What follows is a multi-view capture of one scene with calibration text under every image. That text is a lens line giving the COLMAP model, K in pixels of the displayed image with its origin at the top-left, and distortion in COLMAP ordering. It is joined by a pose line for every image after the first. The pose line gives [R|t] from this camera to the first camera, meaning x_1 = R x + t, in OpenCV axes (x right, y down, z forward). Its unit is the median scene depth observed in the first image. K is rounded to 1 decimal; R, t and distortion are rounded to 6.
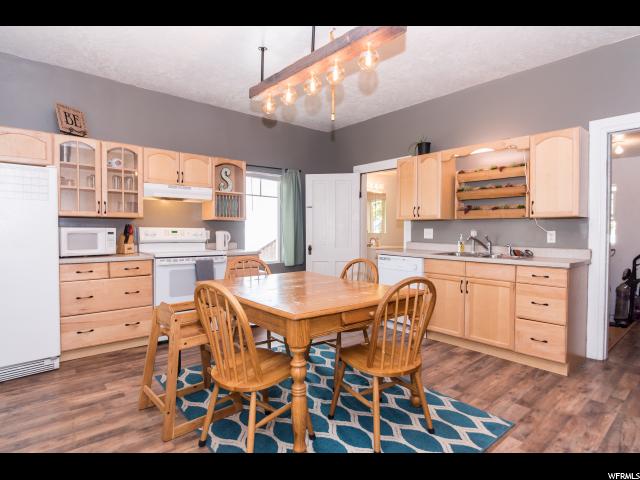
lens RADIAL K [[352.1, 0, 320.0], [0, 352.1, 240.0], [0, 0, 1]] dist [0.000792, 0.000046]
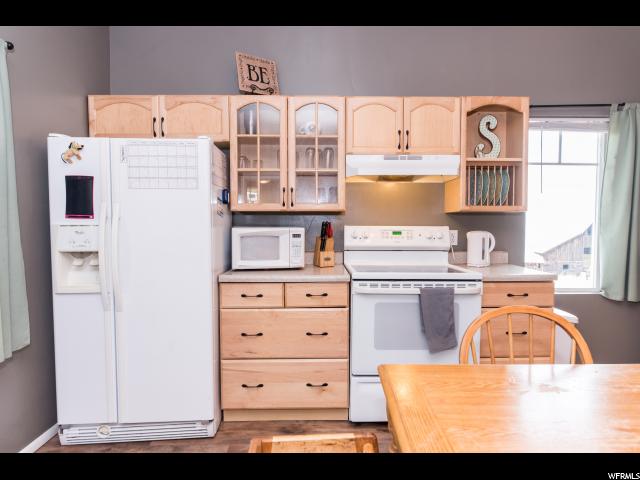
lens RADIAL K [[403.9, 0, 320.0], [0, 403.9, 240.0], [0, 0, 1]] dist [-0.001560, -0.000907]
pose [[0.768571, 0.023428, -0.639335, -0.074402], [-0.013735, 0.999703, 0.020123, -0.024905], [0.639617, -0.006684, 0.768665, 0.411056]]
